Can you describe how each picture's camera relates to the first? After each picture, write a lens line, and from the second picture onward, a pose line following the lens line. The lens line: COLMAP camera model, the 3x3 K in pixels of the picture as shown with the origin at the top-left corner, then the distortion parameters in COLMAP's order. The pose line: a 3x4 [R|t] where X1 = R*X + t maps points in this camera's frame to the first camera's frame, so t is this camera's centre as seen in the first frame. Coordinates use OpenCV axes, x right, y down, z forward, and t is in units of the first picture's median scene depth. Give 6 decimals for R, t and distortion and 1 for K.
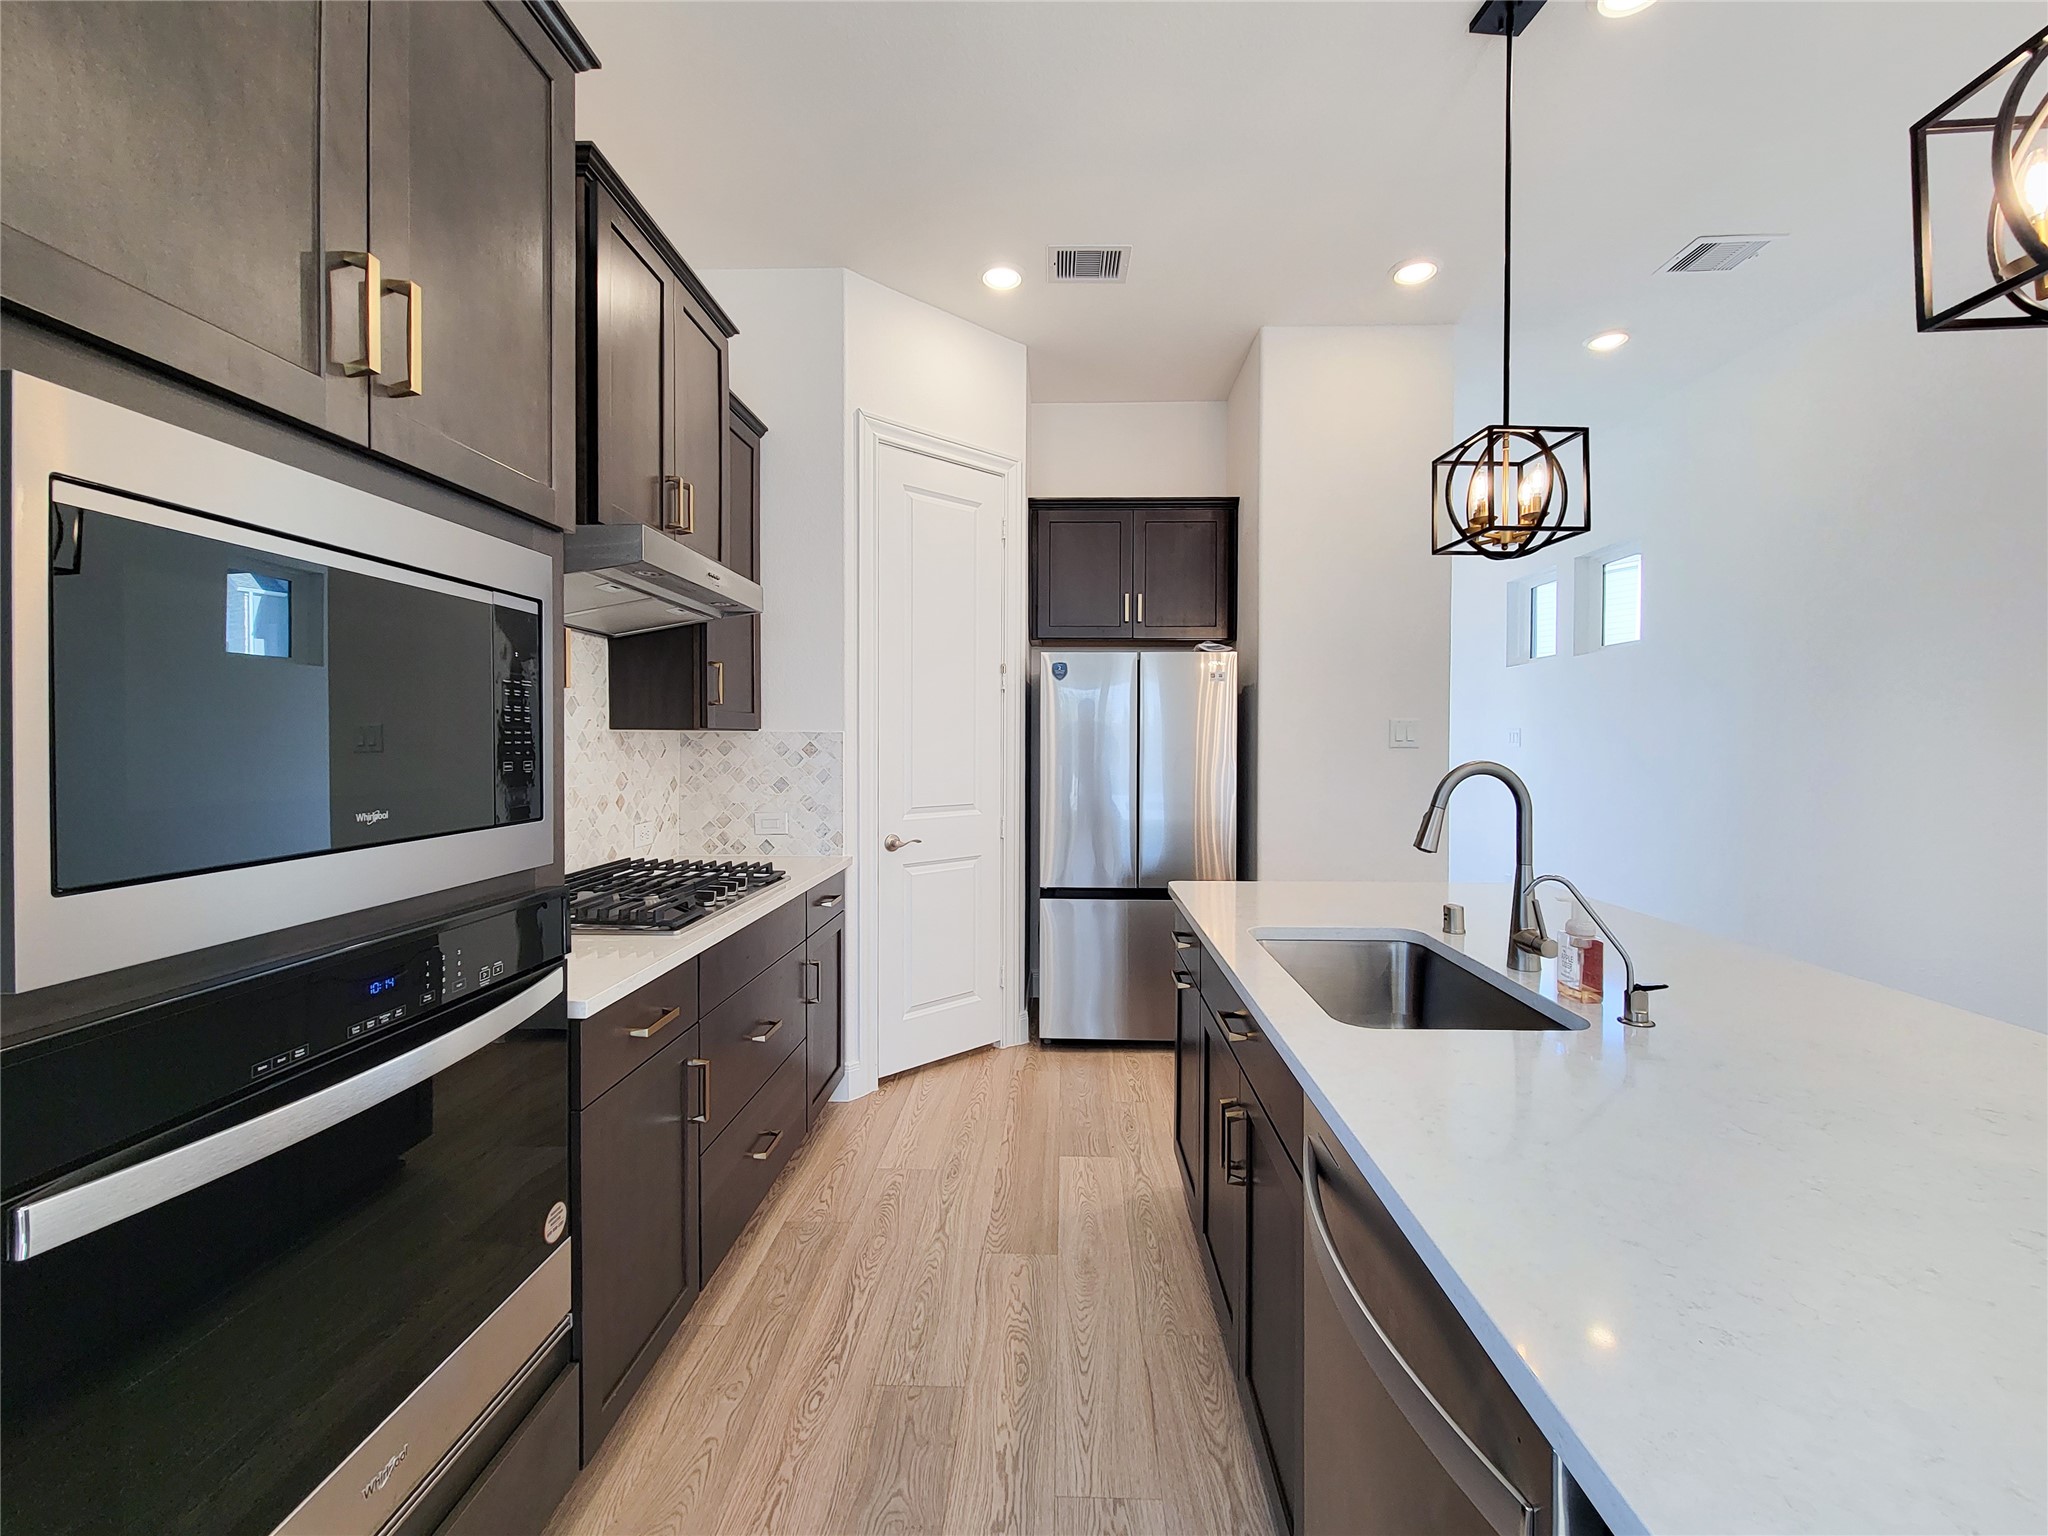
lens RADIAL K [[857.5, 0, 1043.9], [0, 857.5, 739.1], [0, 0, 1]] dist [0.005855, -0.003682]
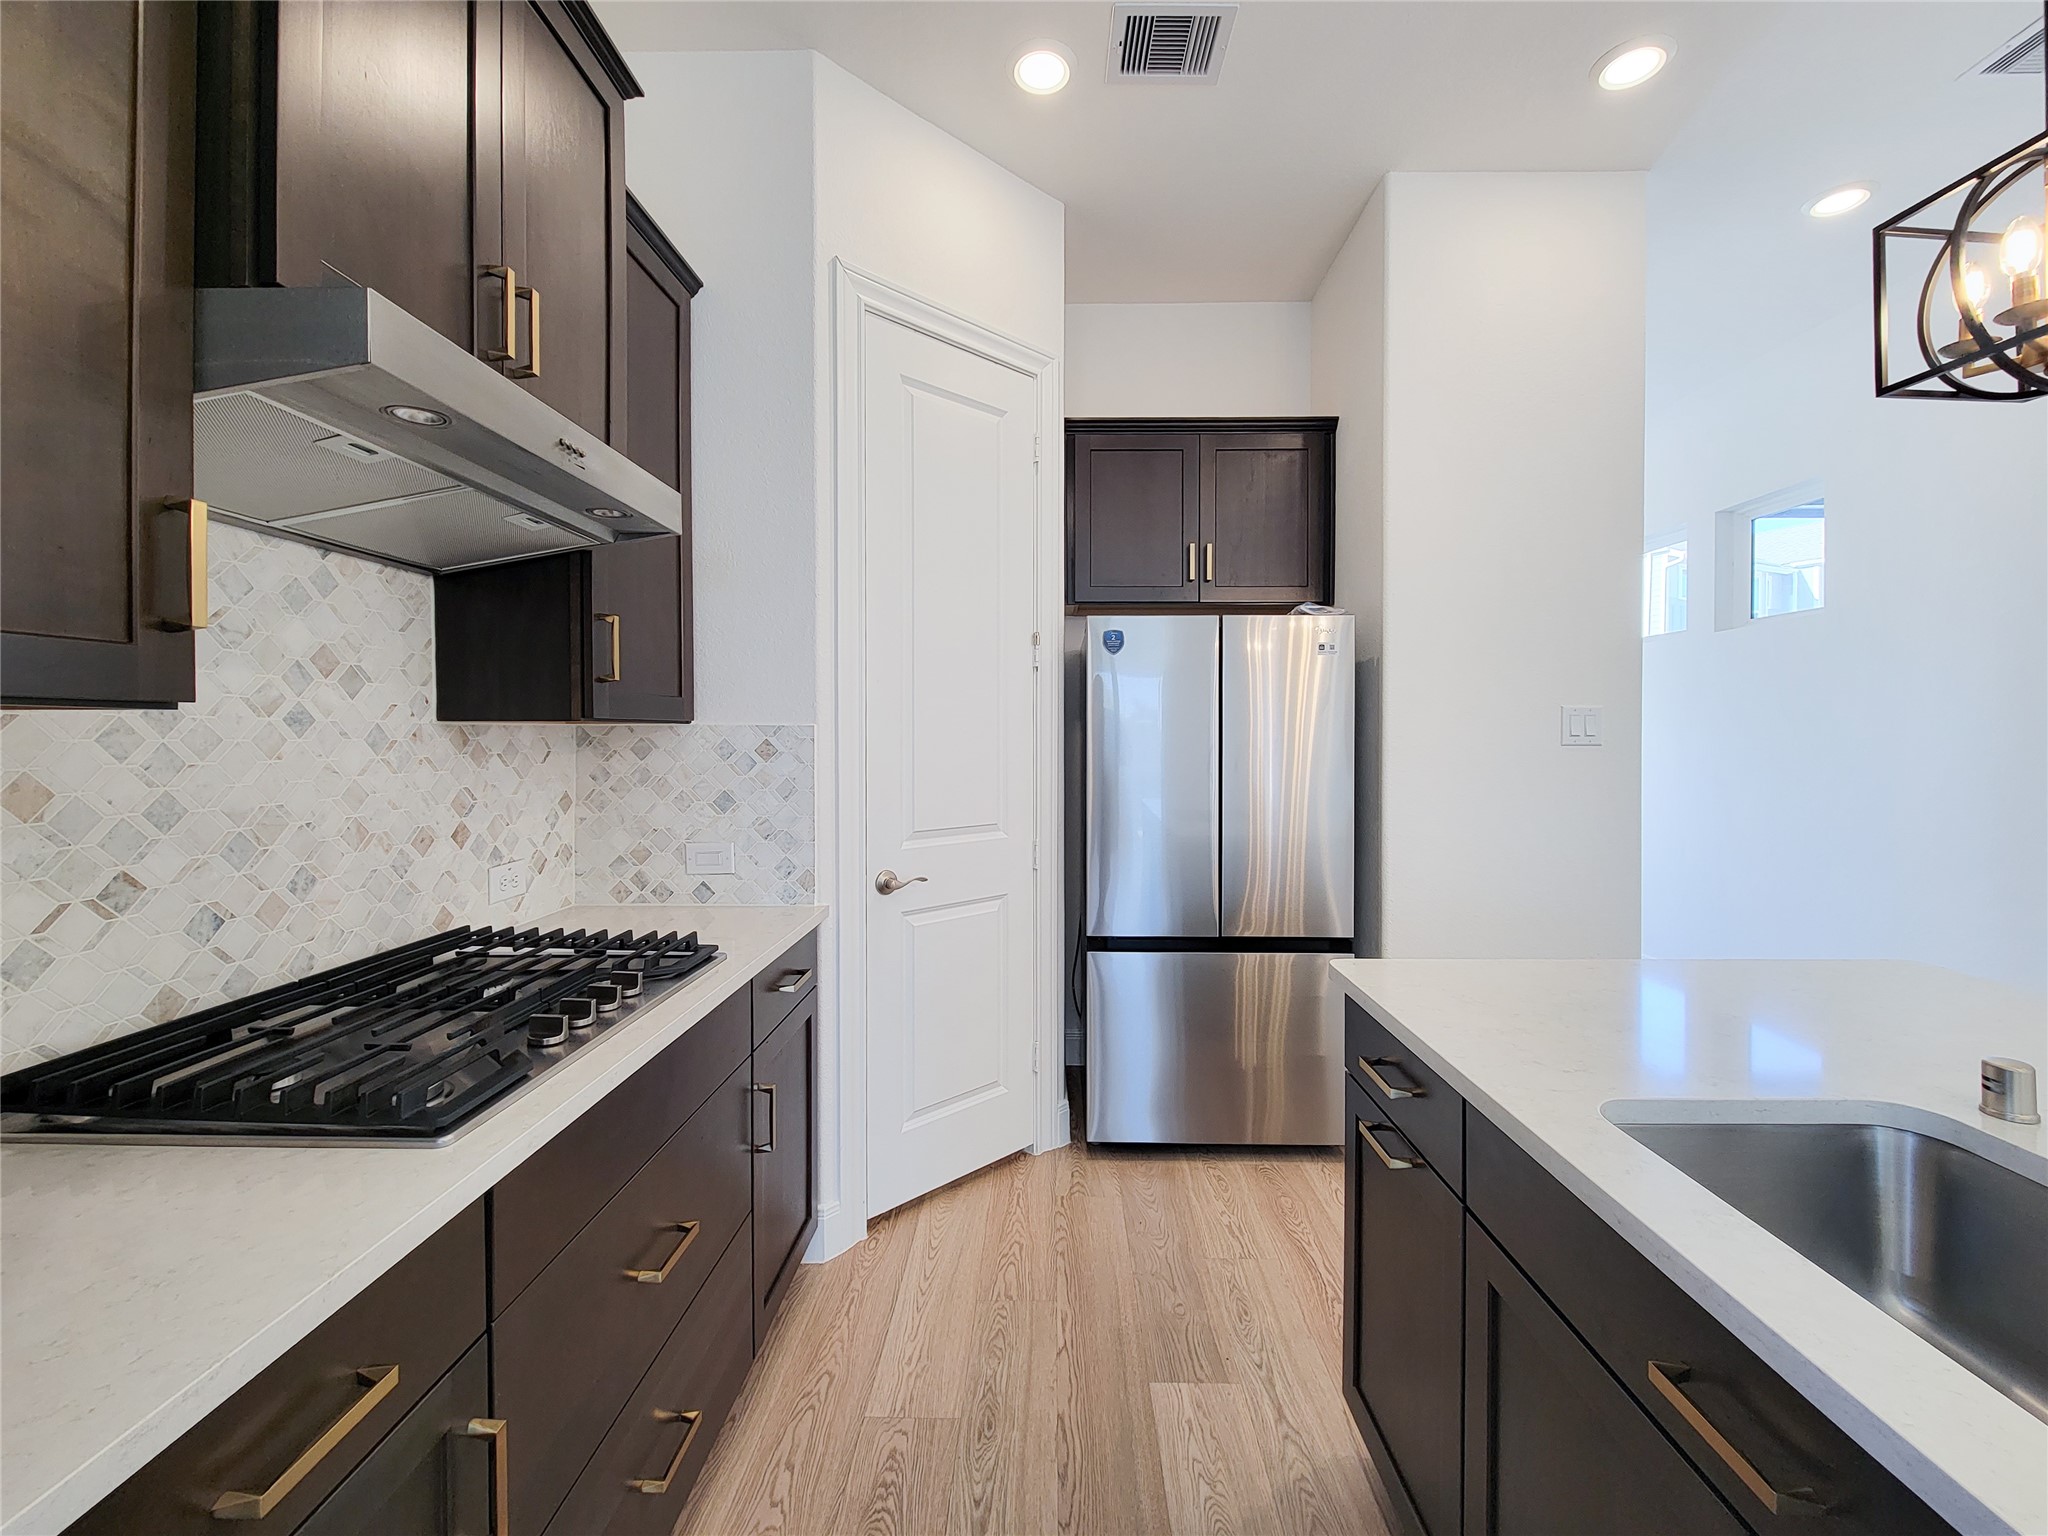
lens RADIAL K [[857.5, 0, 1044.4], [0, 857.5, 732.5], [0, 0, 1]] dist [0.005855, -0.003682]
pose [[0.999900, -0.002780, 0.013899, -0.059622], [0.002798, 0.999995, -0.001282, -0.000665], [-0.013895, 0.001321, 0.999903, 0.310107]]
